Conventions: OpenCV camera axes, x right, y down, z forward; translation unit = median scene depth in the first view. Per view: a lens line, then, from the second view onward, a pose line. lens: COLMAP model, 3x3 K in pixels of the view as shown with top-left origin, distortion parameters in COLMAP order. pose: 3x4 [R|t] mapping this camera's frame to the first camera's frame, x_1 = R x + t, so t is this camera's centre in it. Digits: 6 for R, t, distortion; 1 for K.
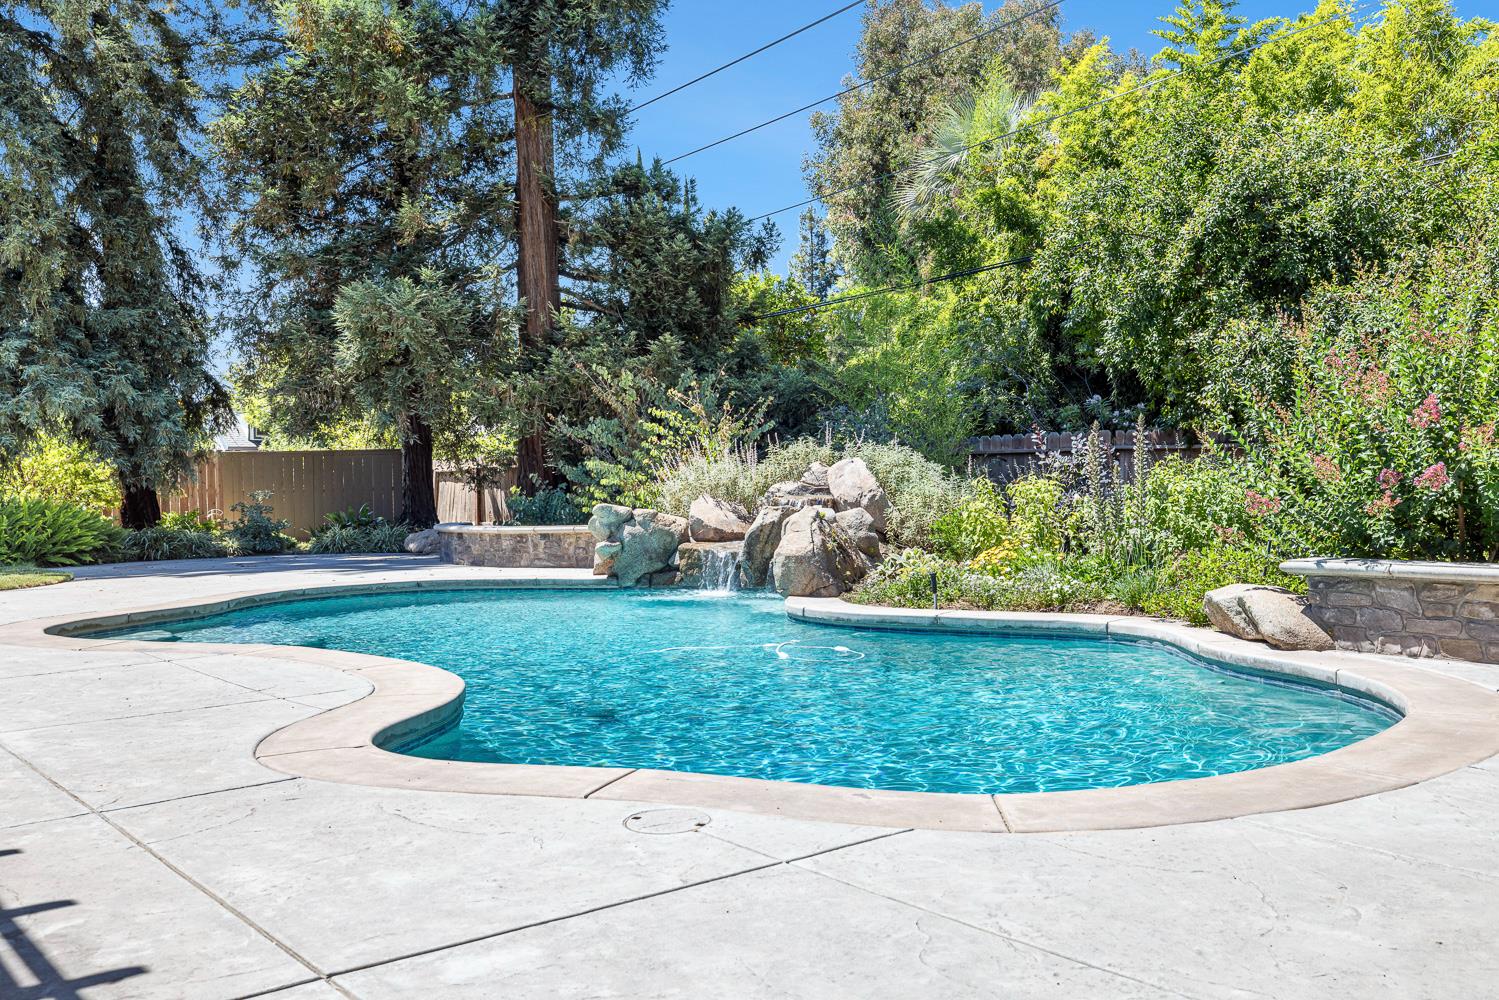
lens RADIAL K [[1405.9, 0, 749.5], [0, 1405.9, 500.0], [0, 0, 1]] dist [0.001827, 0.017091]
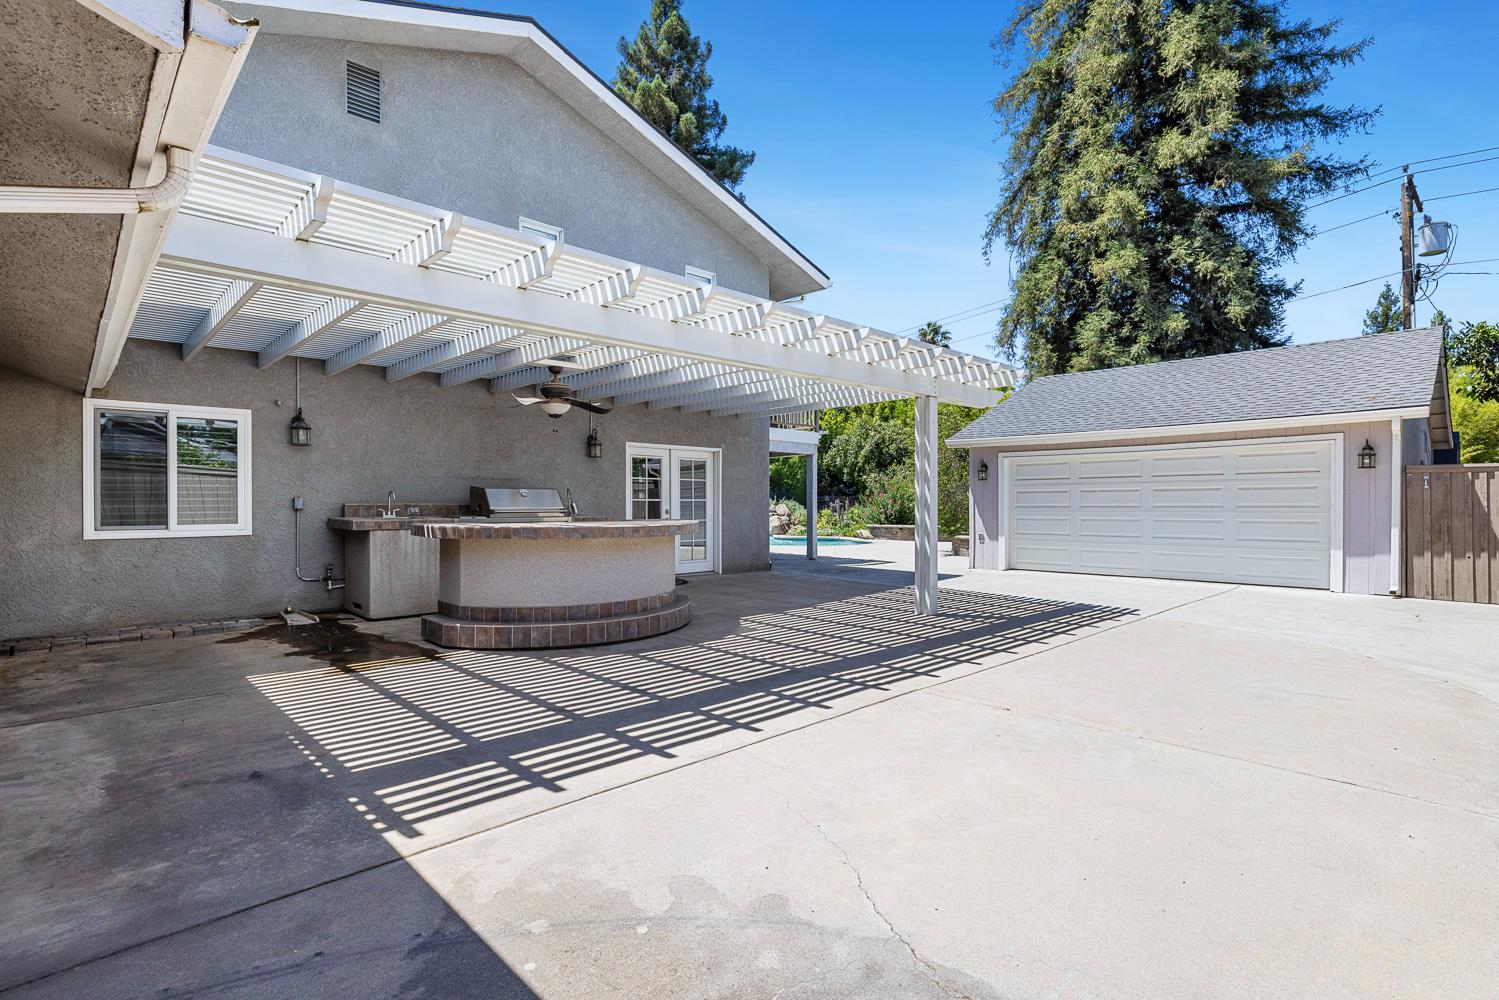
lens RADIAL K [[723.2, 0, 749.5], [0, 723.2, 500.0], [0, 0, 1]] dist [0.000393, -0.000071]
pose [[0.995401, 0.016068, 0.094441, -0.172831], [-0.013774, 0.999595, -0.024889, 0.009717], [-0.094802, 0.023474, 0.995219, -0.850639]]
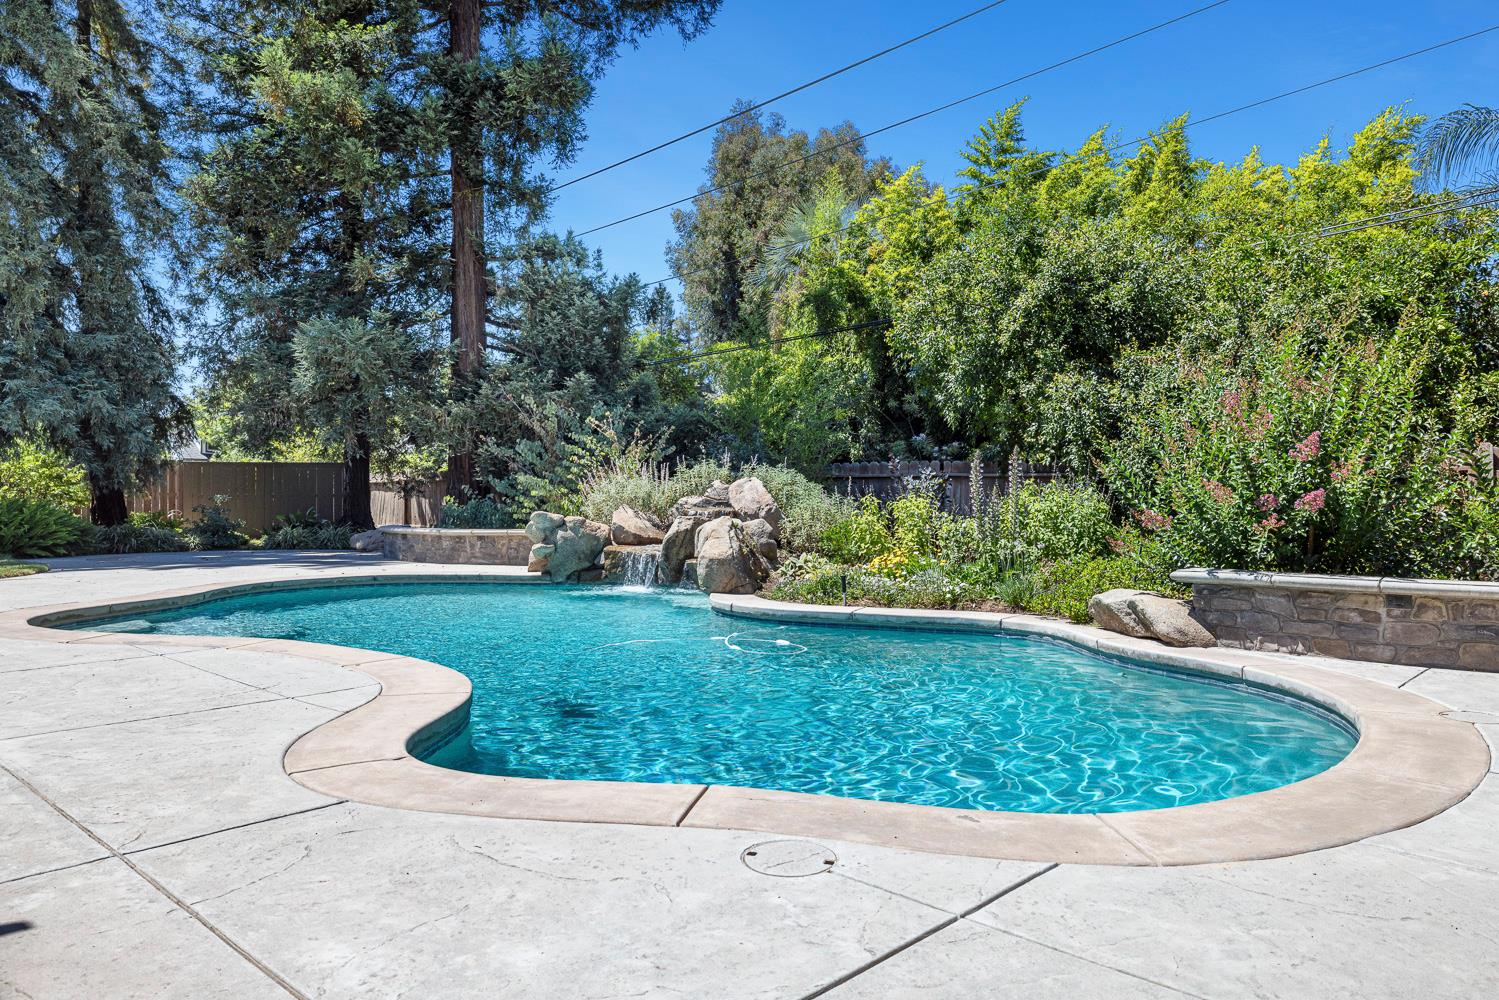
lens RADIAL K [[1064.9, 0, 749.5], [0, 1064.9, 500.0], [0, 0, 1]] dist [-0.001616, 0.001486]
pose [[0.989895, 0.020268, 0.140344, -0.043172], [-0.018673, 0.999745, -0.012676, 0.000847], [-0.140565, 0.009927, 0.990022, 0.072207]]
